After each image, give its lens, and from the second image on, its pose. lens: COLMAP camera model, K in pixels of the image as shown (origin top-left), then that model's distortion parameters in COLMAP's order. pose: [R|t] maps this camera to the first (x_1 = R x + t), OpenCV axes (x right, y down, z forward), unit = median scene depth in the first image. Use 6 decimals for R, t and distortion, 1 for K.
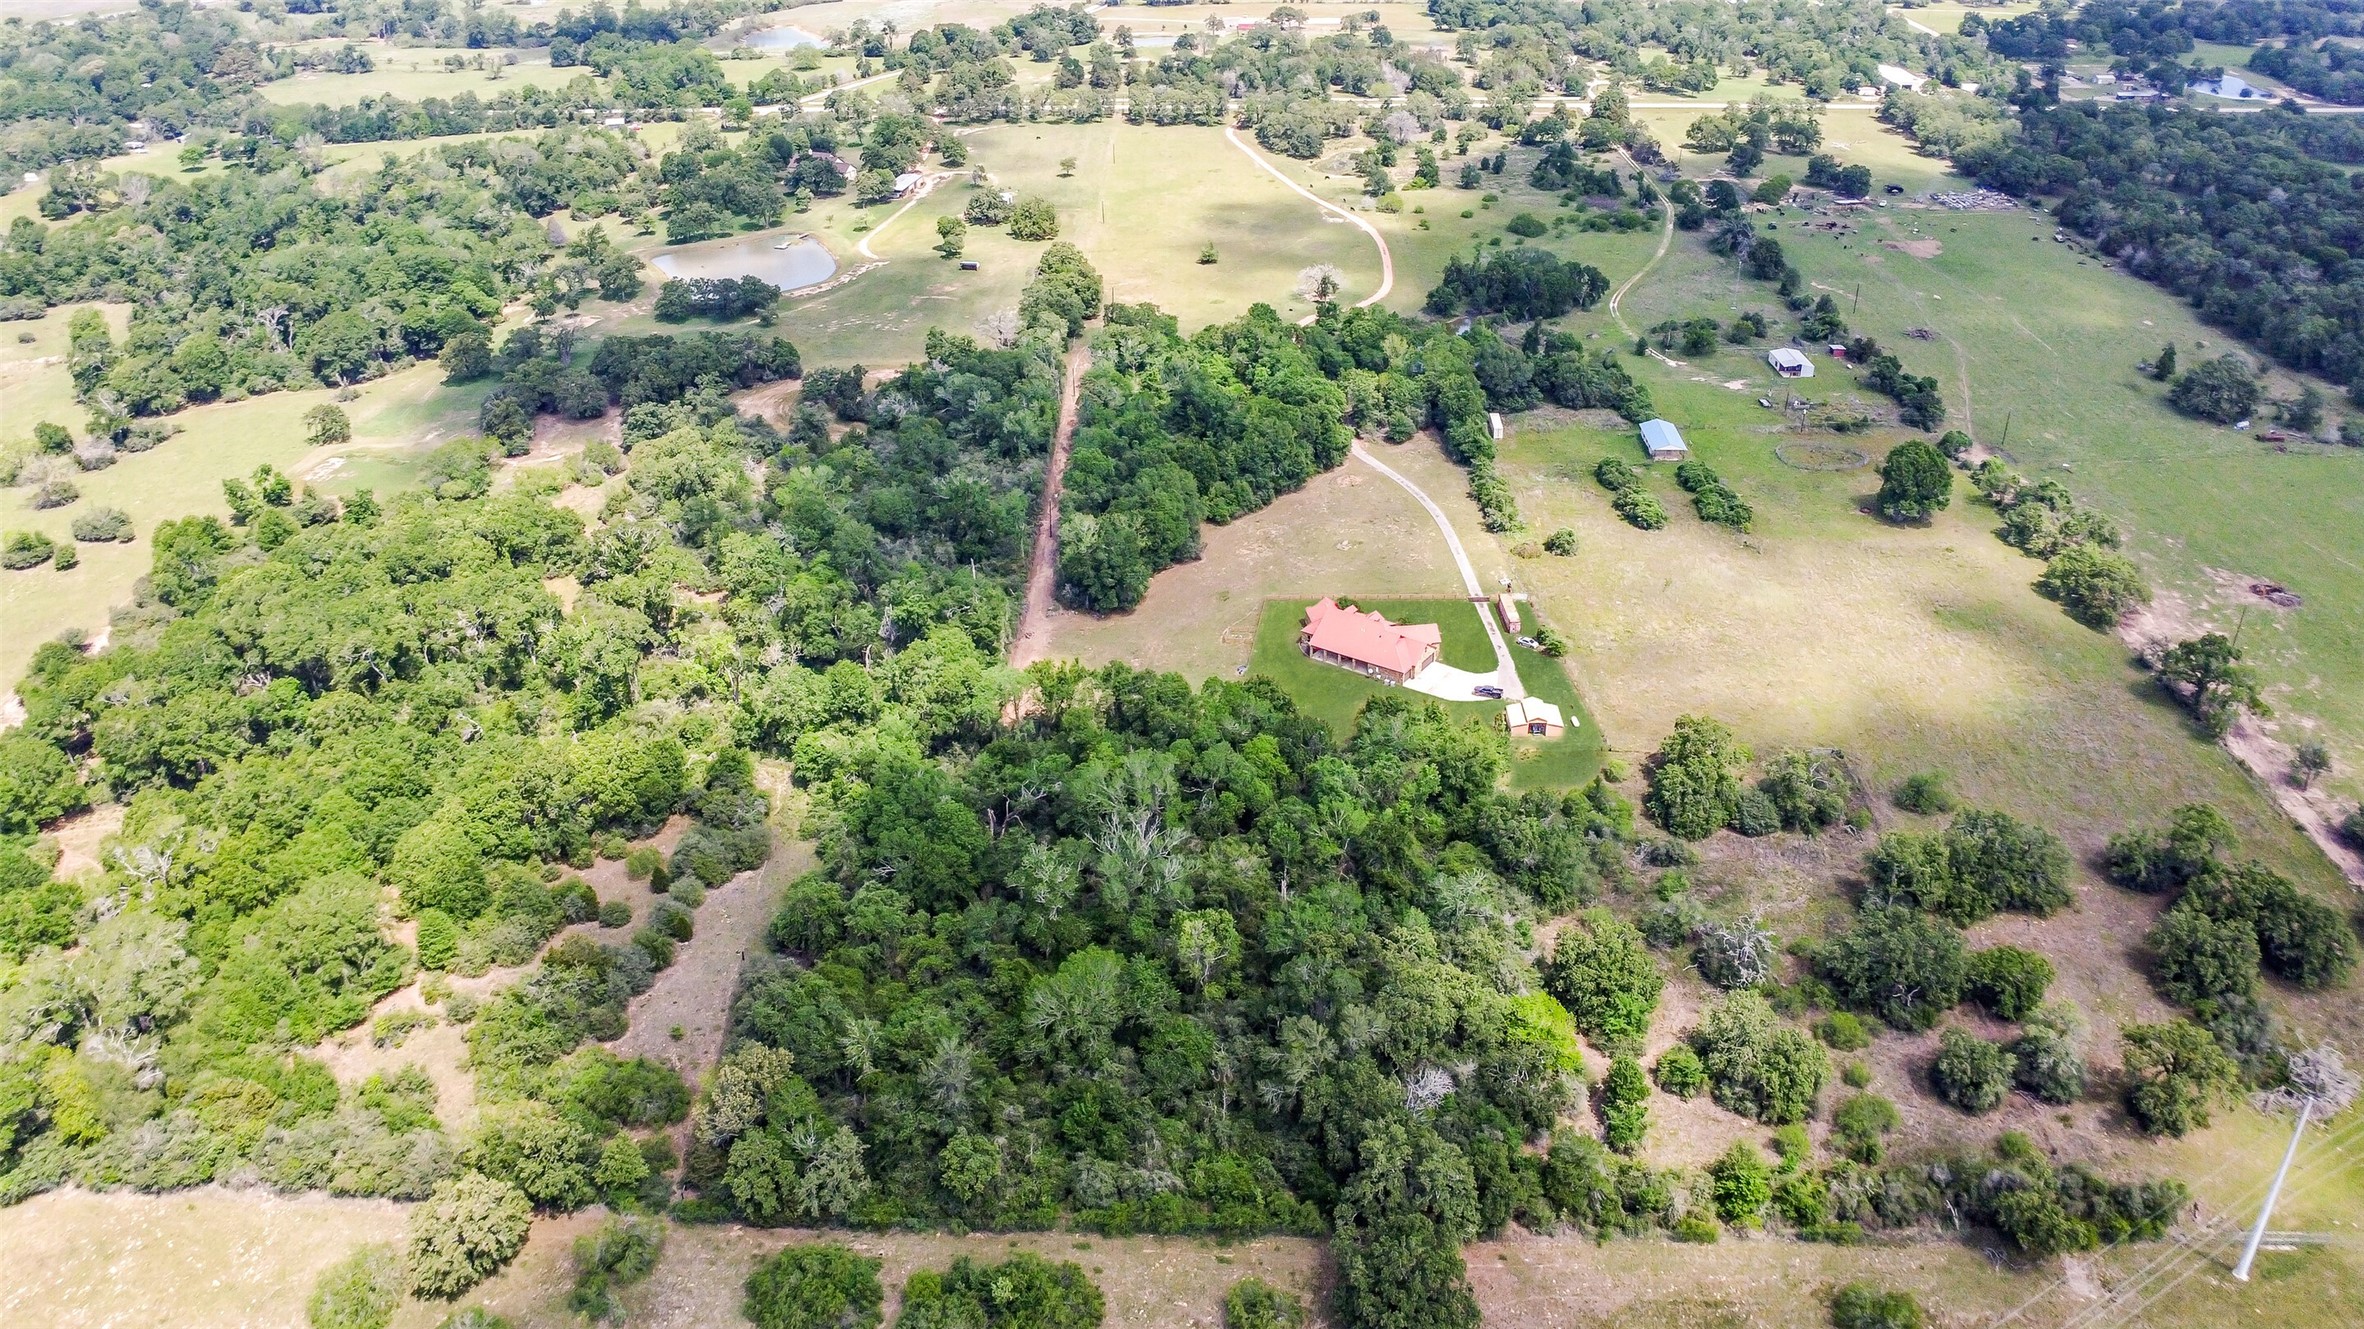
lens RADIAL K [[1714.9, 0, 1177.1], [0, 1714.9, 668.3], [0, 0, 1]] dist [-0.037623, 0.004490]
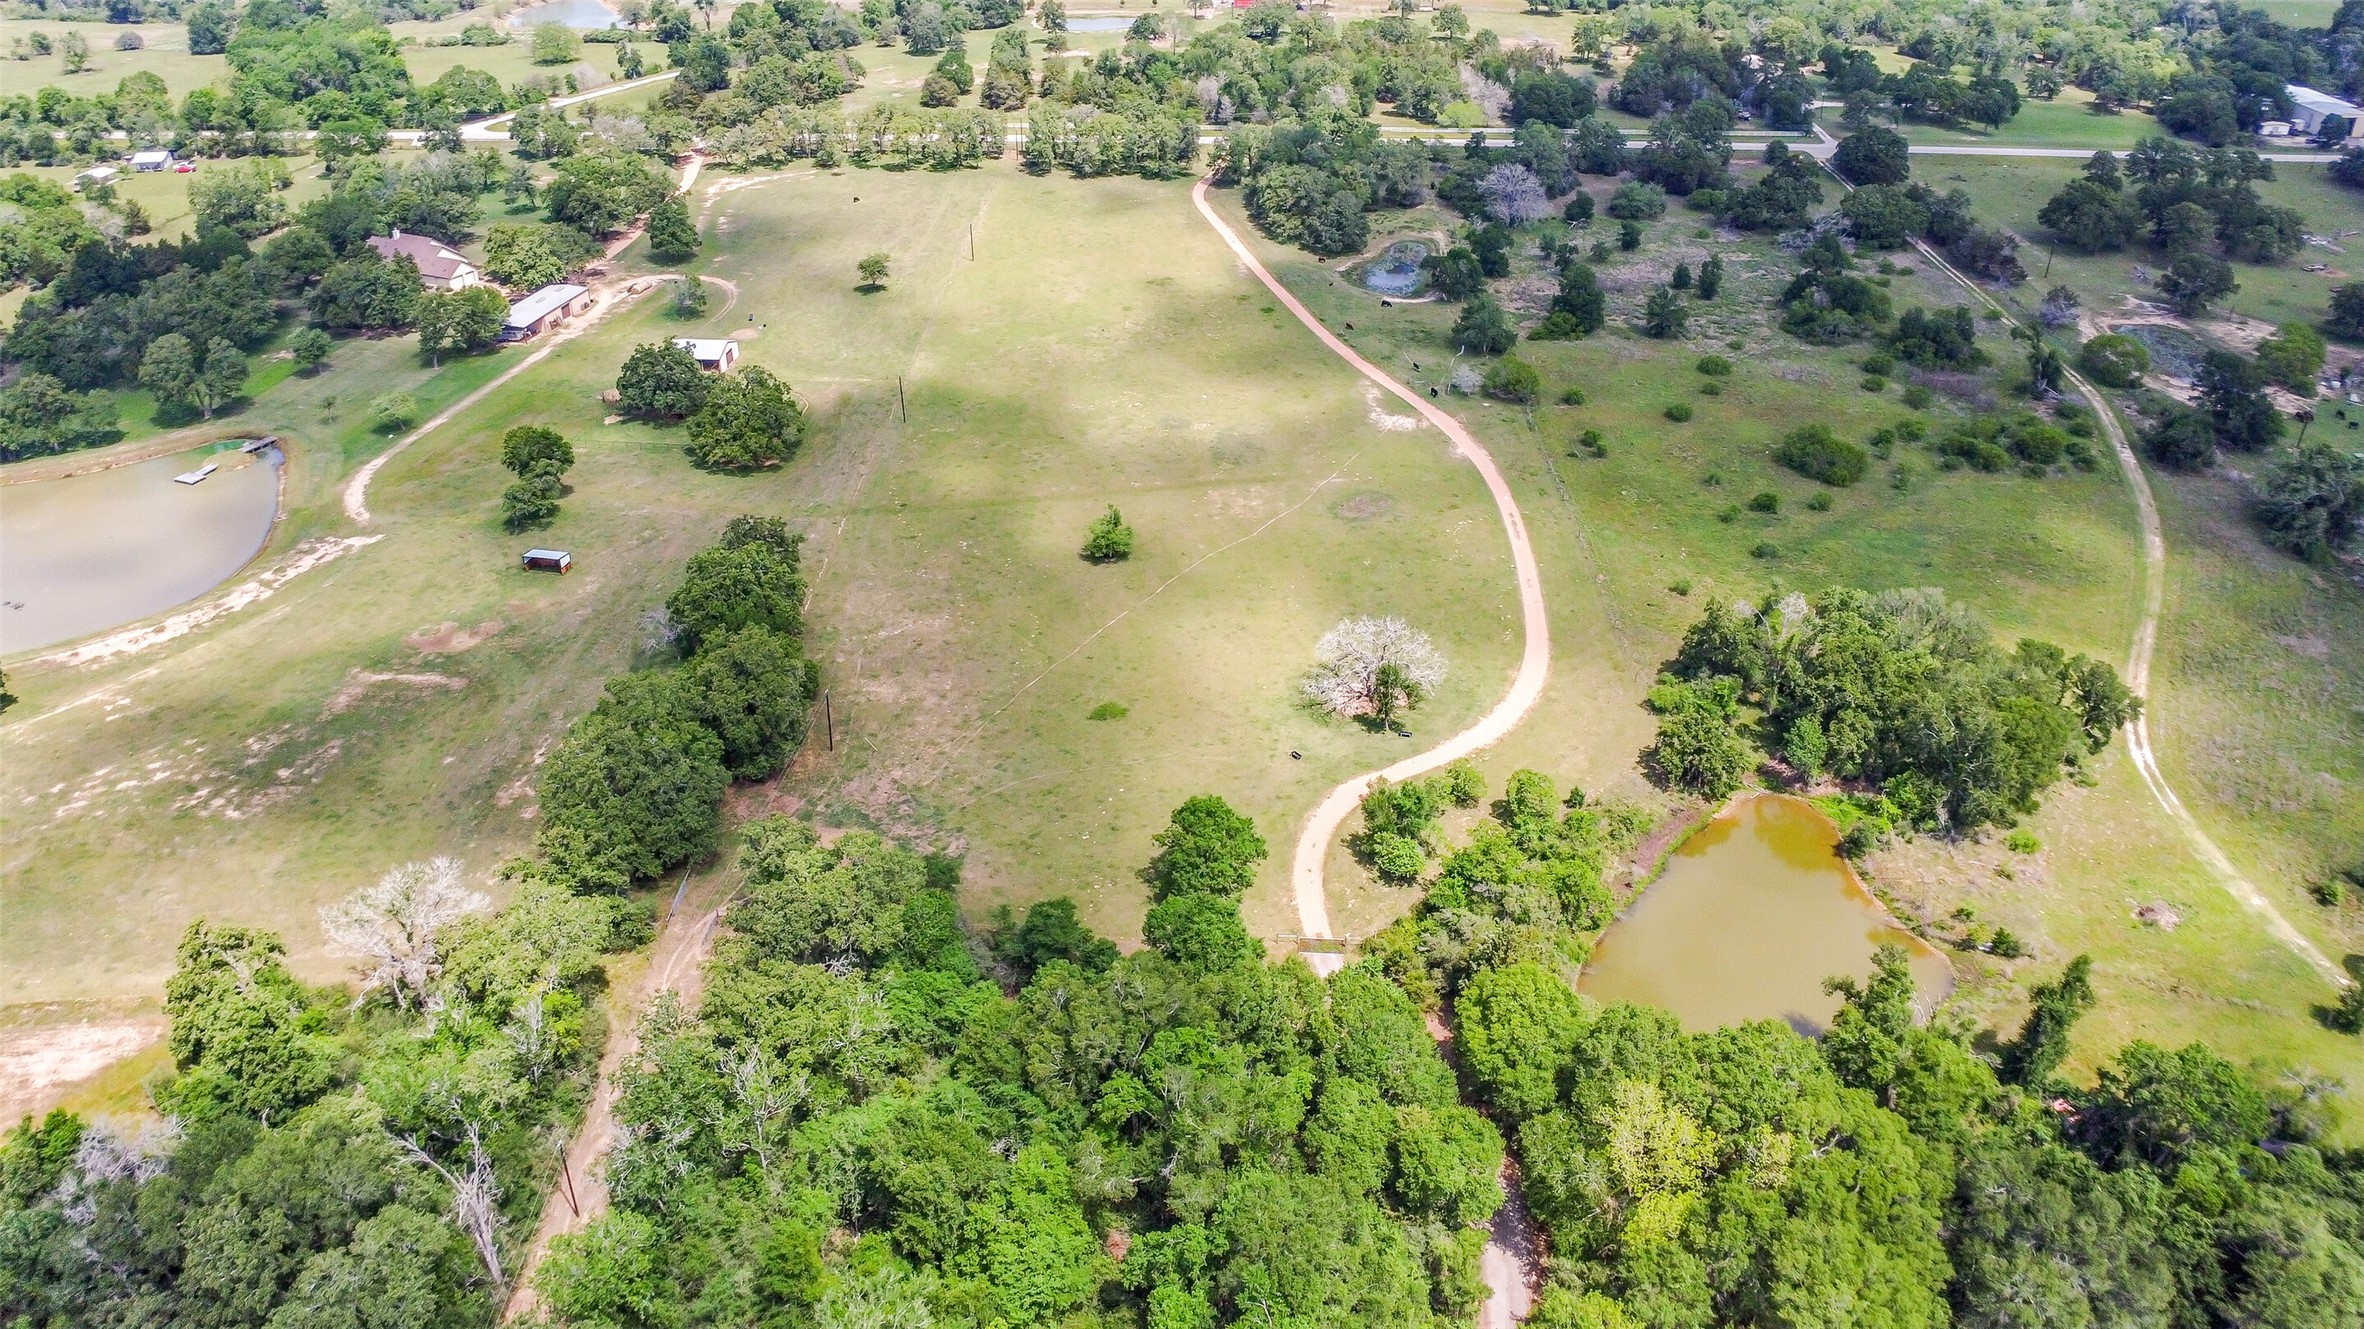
lens RADIAL K [[1714.9, 0, 1186.9], [0, 1714.9, 658.0], [0, 0, 1]] dist [-0.037623, 0.004490]
pose [[0.999888, 0.014786, -0.002500, 0.030028], [-0.014768, 0.999866, 0.007117, -0.162931], [0.002605, -0.007079, 0.999972, 0.432586]]
